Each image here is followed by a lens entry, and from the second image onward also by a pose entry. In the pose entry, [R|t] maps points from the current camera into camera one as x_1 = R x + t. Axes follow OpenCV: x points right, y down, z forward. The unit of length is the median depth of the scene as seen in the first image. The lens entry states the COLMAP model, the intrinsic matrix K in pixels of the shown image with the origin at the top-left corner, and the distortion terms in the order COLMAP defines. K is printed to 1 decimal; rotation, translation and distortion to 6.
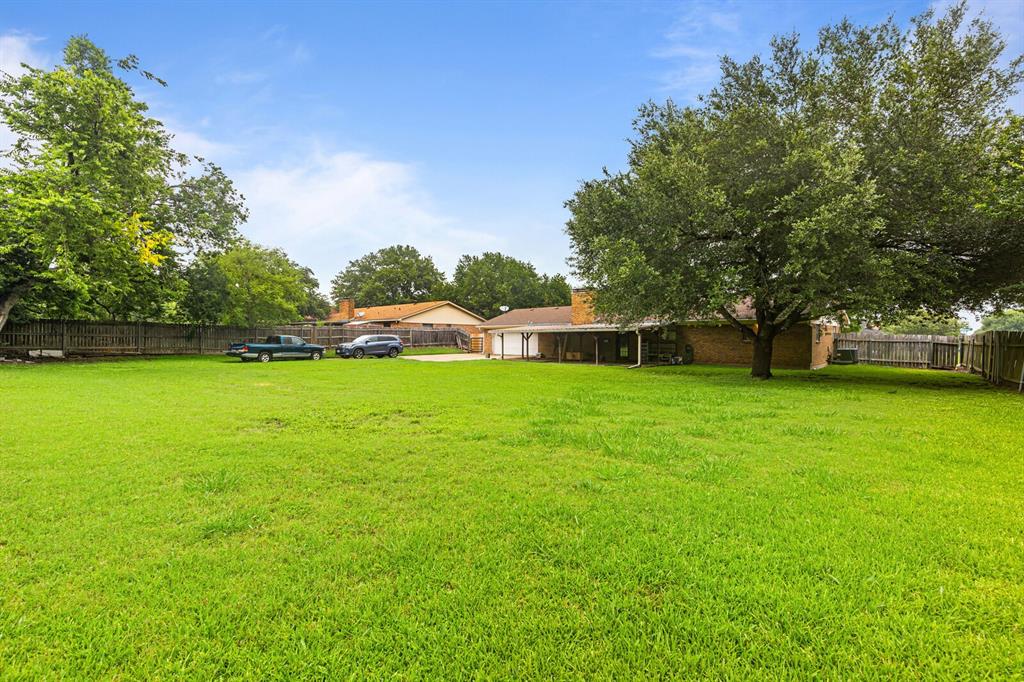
lens RADIAL K [[456.8, 0, 506.5], [0, 456.8, 340.9], [0, 0, 1]] dist [0.000965, -0.000211]
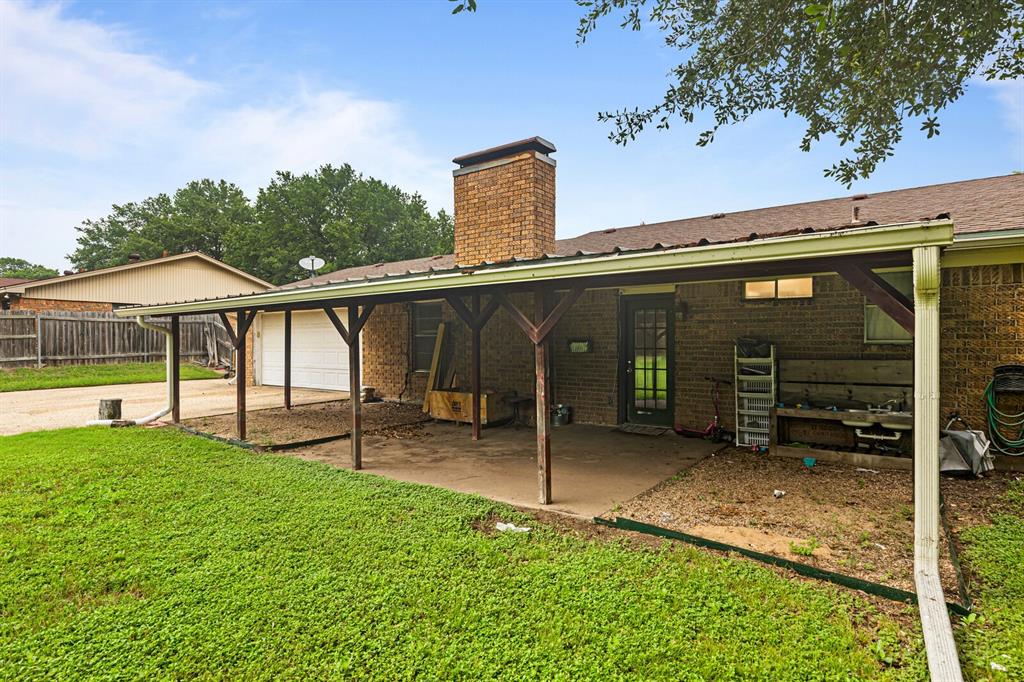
lens RADIAL K [[548.6, 0, 505.6], [0, 548.6, 339.7], [0, 0, 1]] dist [0.000588, -0.000033]
pose [[0.992802, -0.000295, 0.119771, 0.103914], [0.001740, 0.999927, -0.011955, -0.000301], [-0.119758, 0.012077, 0.992730, 0.527276]]
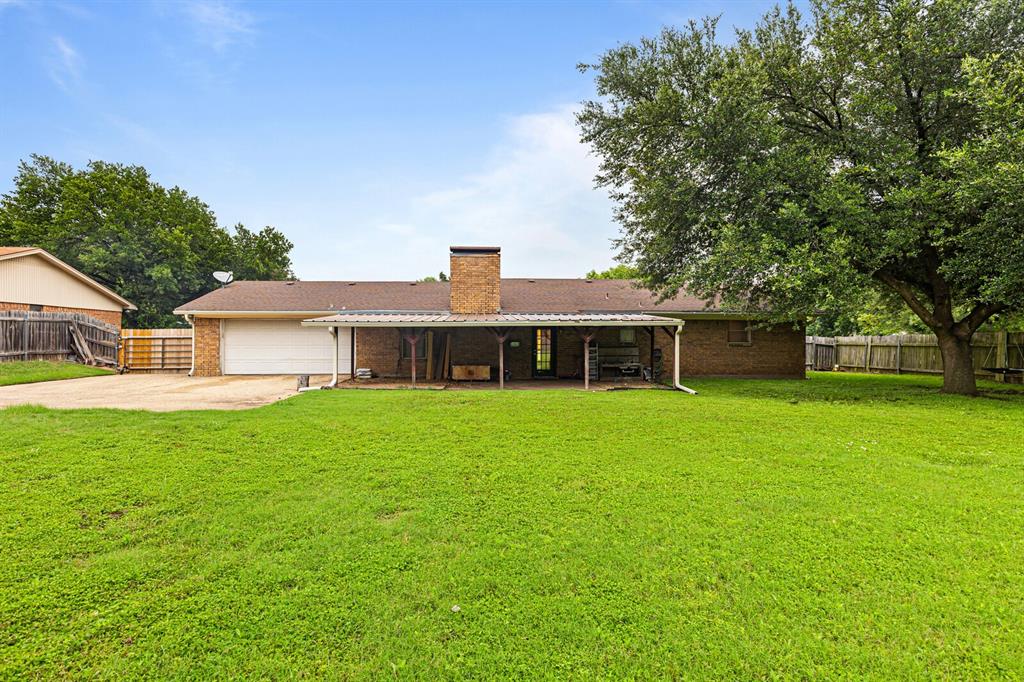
lens RADIAL K [[525.7, 0, 510.0], [0, 525.7, 338.5], [0, 0, 1]] dist [0.002608, 0.001195]
pose [[0.685213, 0.004973, 0.728325, -0.203137], [0.003982, 0.999936, -0.010573, 0.000083], [-0.728332, 0.010145, 0.685150, 0.417070]]
